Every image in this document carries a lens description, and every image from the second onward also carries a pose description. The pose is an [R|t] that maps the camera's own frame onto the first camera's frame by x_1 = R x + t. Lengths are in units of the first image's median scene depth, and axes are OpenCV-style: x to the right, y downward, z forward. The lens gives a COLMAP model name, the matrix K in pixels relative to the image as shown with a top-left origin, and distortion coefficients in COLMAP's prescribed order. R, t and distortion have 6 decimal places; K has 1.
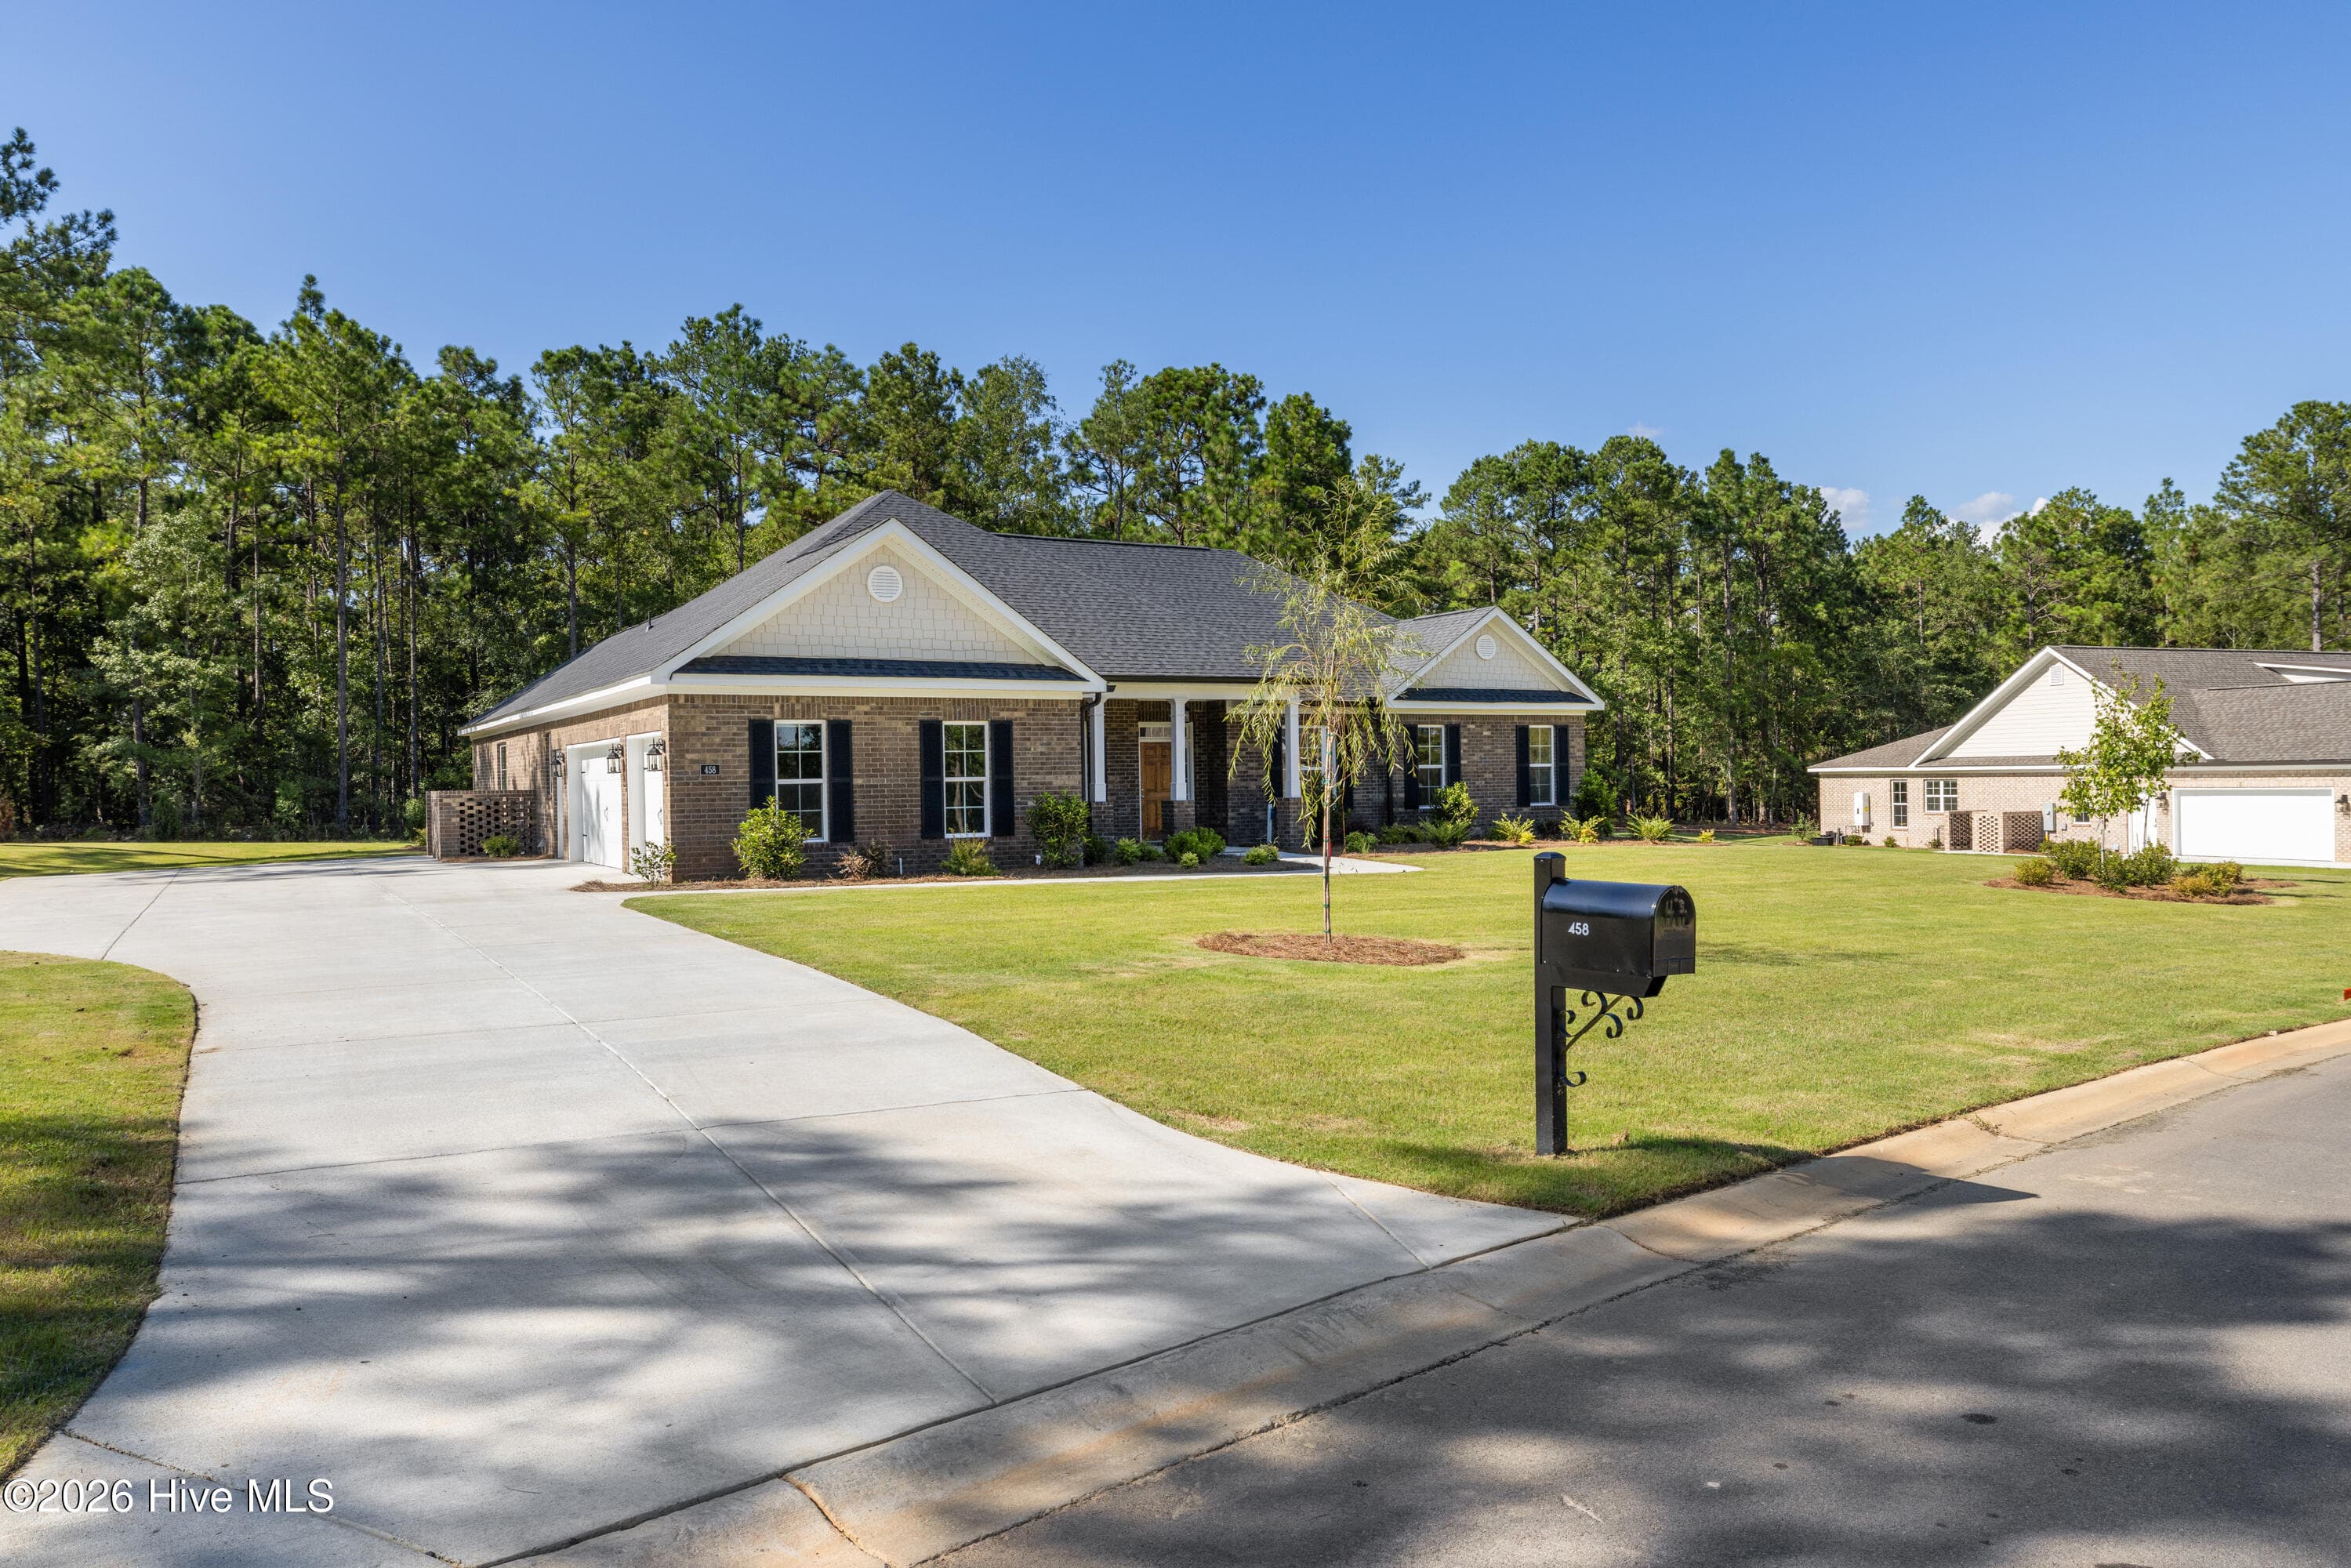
lens RADIAL K [[1631.2, 0, 1175.5], [0, 1631.2, 784.0], [0, 0, 1]] dist [0.001789, 0.000469]
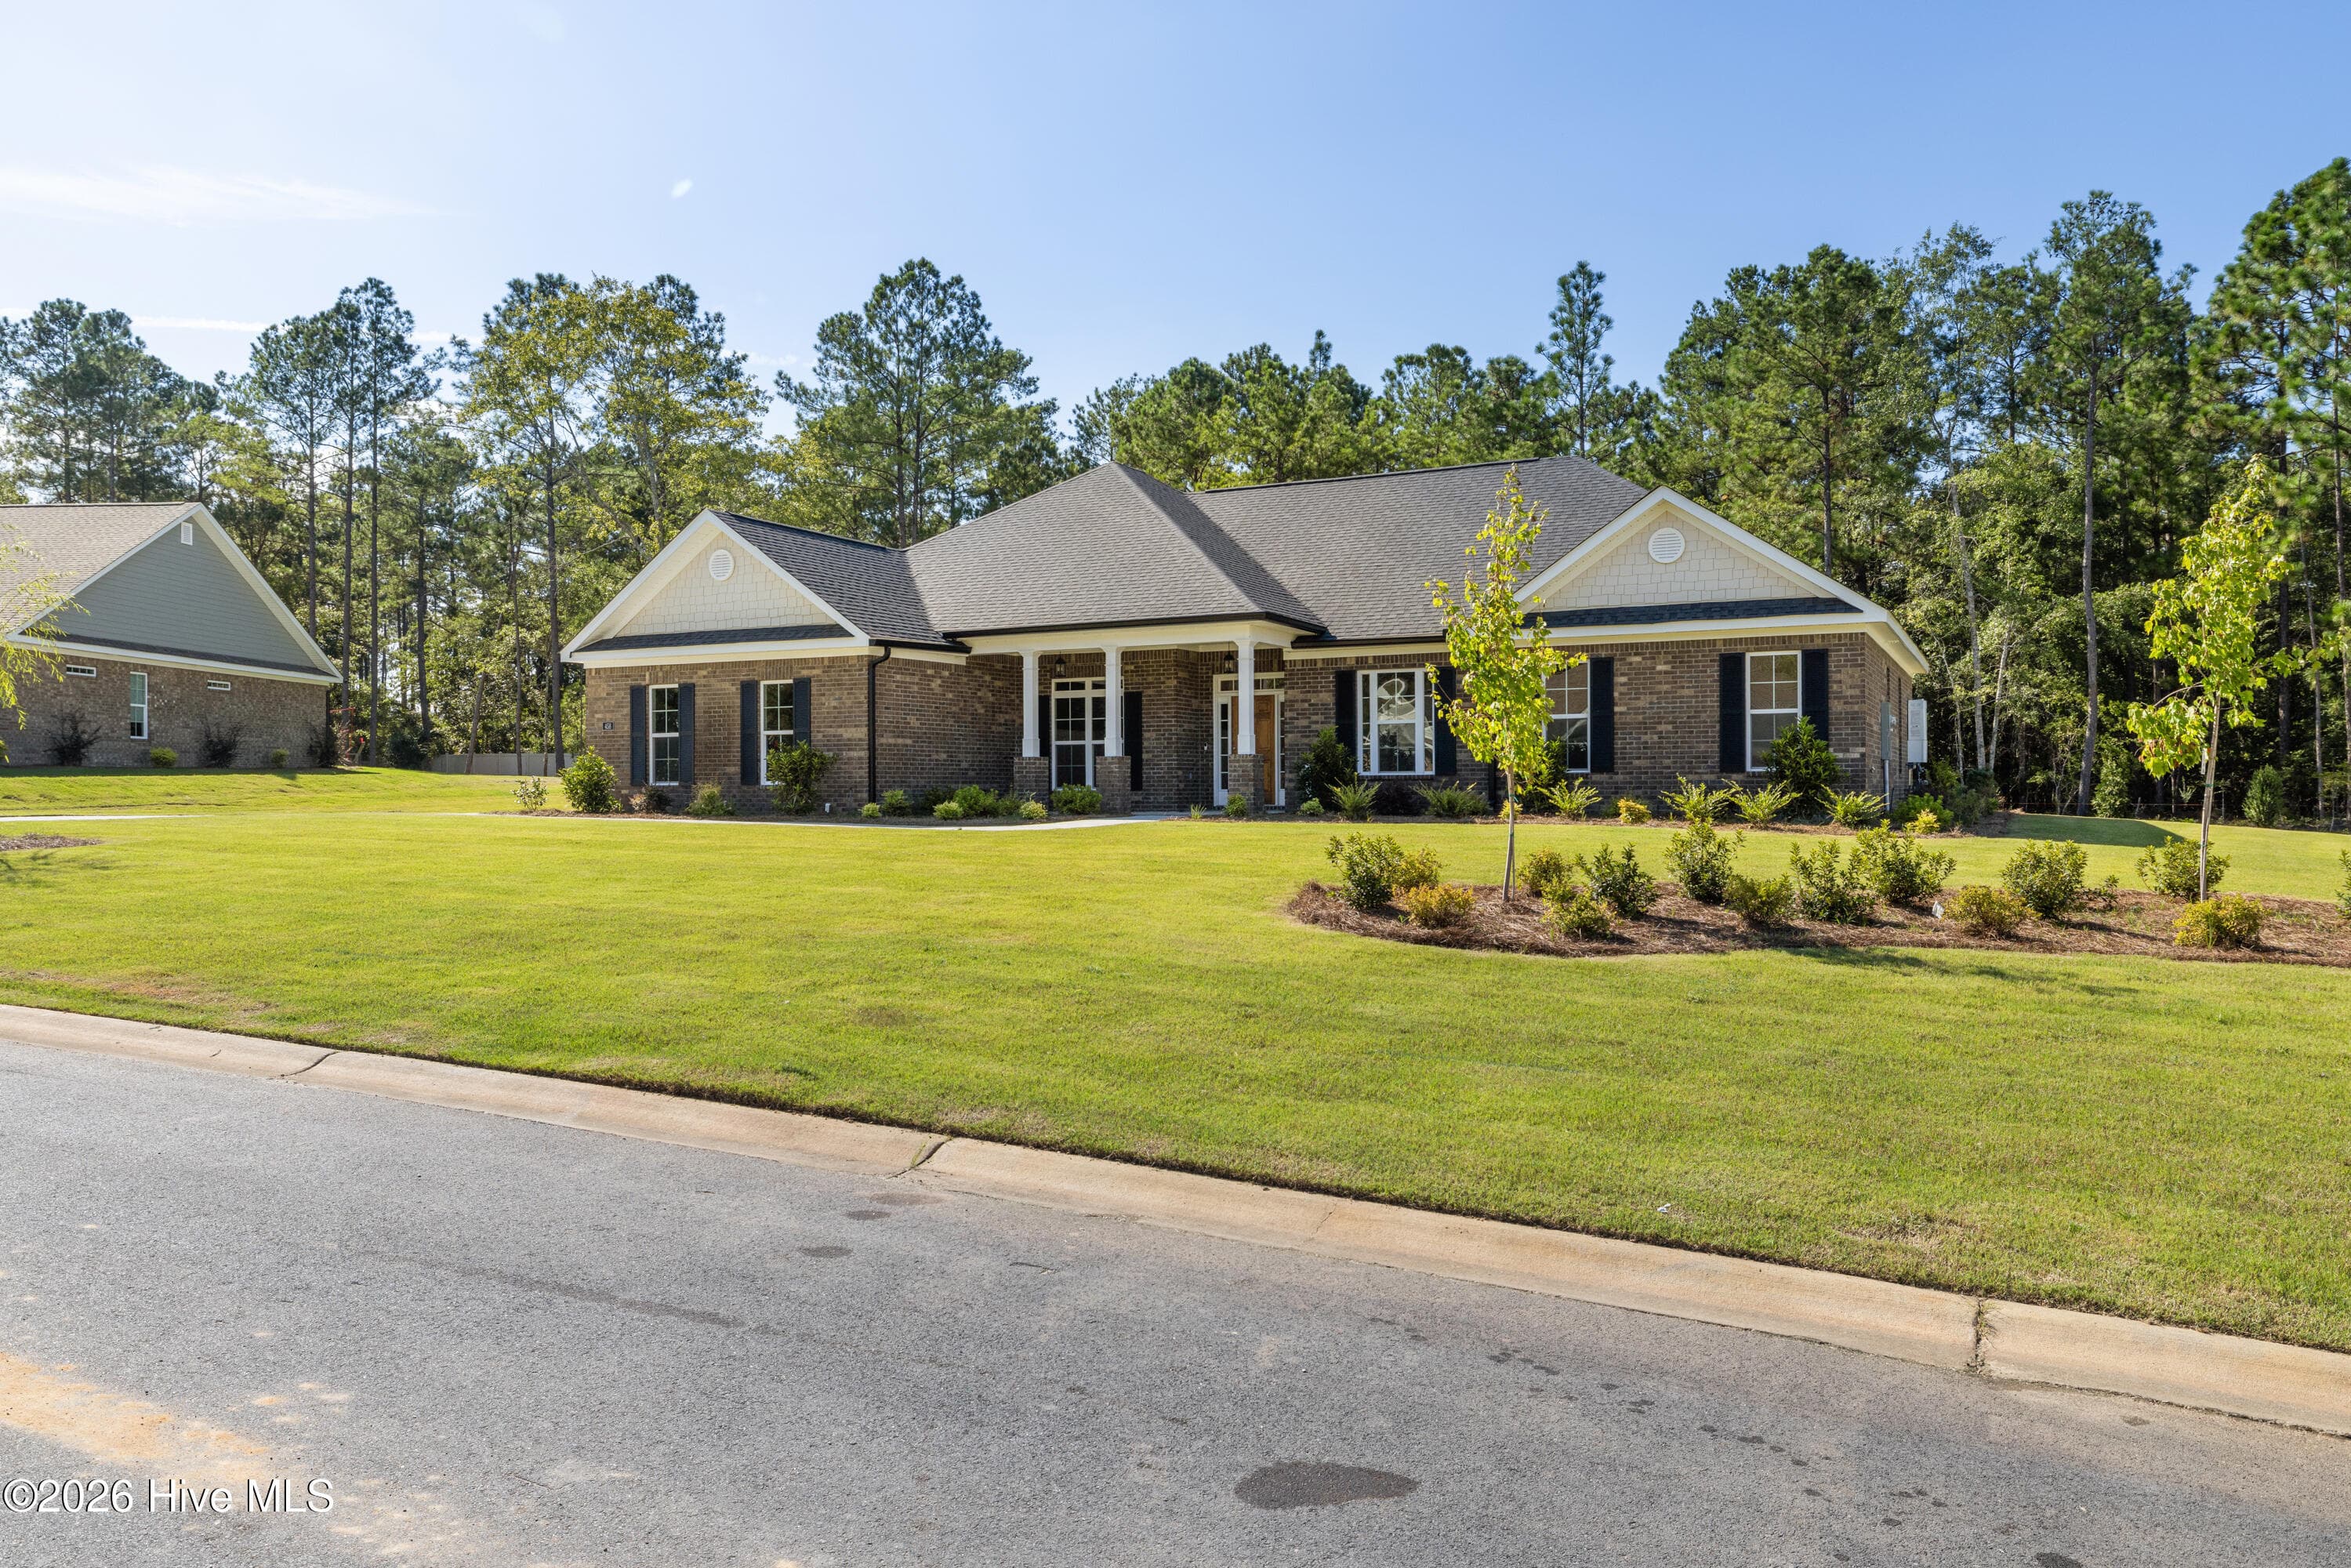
lens RADIAL K [[1597.3, 0, 1167.6], [0, 1597.3, 782.7], [0, 0, 1]] dist [0.022337, -0.032546]
pose [[0.540801, 0.012751, -0.841054, 0.439545], [-0.006482, 0.999919, 0.010991, 0.008318], [0.841125, -0.000492, 0.540840, 0.298284]]
